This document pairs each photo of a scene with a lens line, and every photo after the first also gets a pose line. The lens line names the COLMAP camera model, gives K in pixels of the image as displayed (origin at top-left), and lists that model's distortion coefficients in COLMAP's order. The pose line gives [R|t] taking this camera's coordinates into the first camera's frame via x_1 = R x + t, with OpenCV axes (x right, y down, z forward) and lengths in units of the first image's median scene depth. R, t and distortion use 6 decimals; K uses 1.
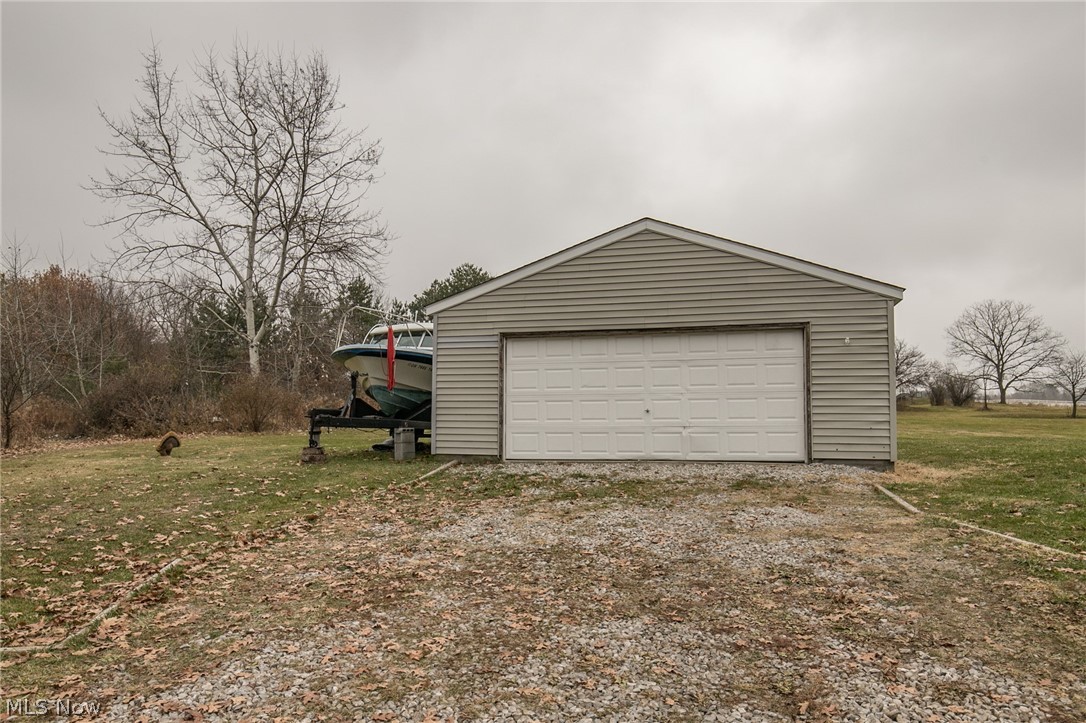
lens RADIAL K [[778.6, 0, 542.7], [0, 778.6, 358.3], [0, 0, 1]] dist [0.001910, 0.002353]
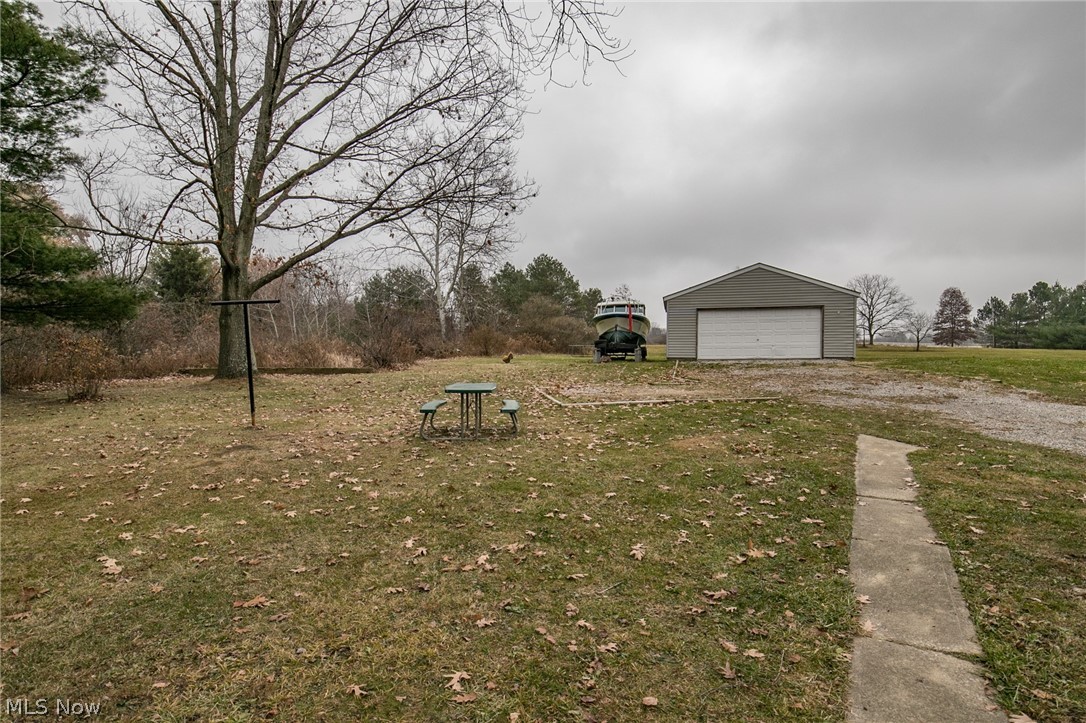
lens RADIAL K [[610.2, 0, 540.3], [0, 610.2, 363.2], [0, 0, 1]] dist [-0.004298, -0.000375]
pose [[0.999009, -0.003880, 0.044350, -0.447935], [0.000194, 0.996565, 0.082812, -0.014229], [-0.044519, -0.082722, 0.995578, -0.645351]]
